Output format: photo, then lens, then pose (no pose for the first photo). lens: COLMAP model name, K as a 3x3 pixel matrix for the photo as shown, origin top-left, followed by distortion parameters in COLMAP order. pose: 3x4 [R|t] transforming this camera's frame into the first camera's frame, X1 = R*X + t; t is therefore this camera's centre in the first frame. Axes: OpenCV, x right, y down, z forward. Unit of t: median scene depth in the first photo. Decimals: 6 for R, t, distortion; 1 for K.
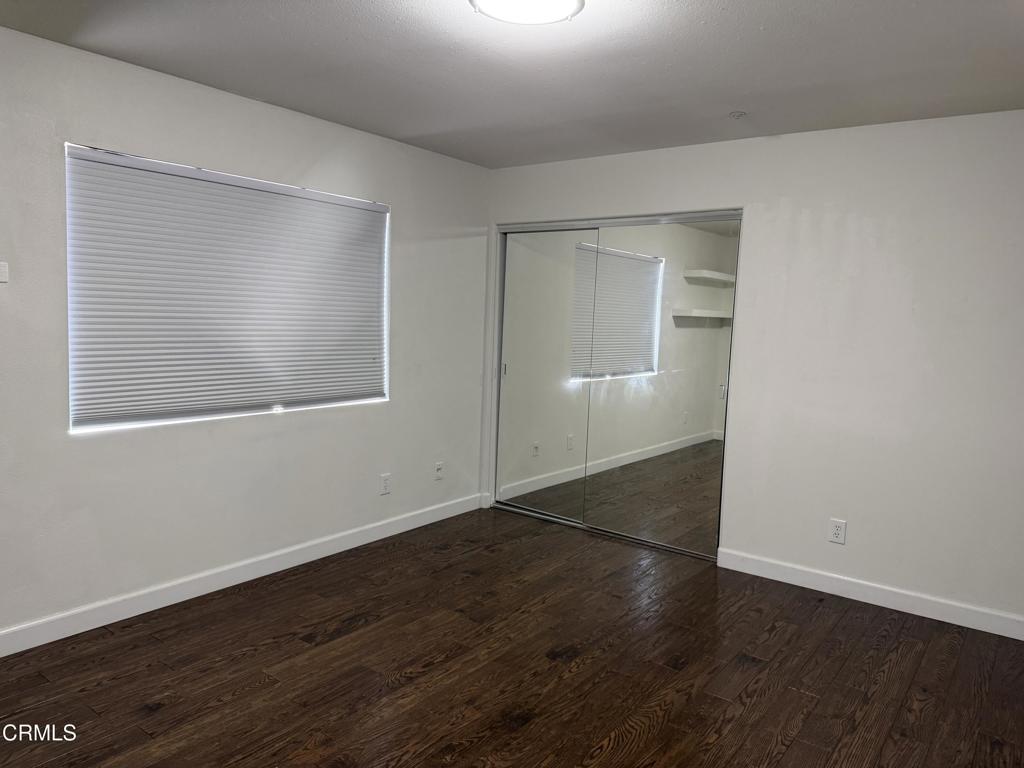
lens RADIAL K [[723.2, 0, 512.0], [0, 723.2, 384.0], [0, 0, 1]] dist [0.039382, -0.002596]
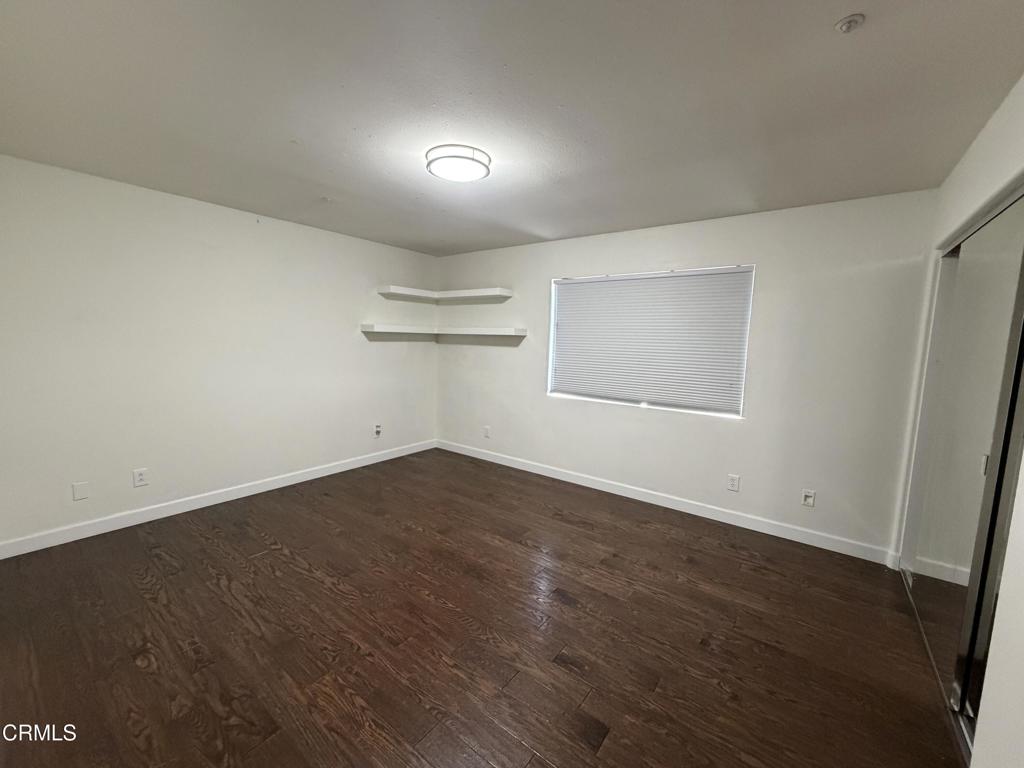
lens RADIAL K [[406.1, 0, 512.0], [0, 406.1, 384.0], [0, 0, 1]] dist [0.054458, 0.000028]
pose [[0.018349, 0.074431, -0.997057, 0.697399], [-0.130972, 0.988811, 0.071405, -0.046772], [0.991216, 0.129277, 0.027892, 0.738376]]
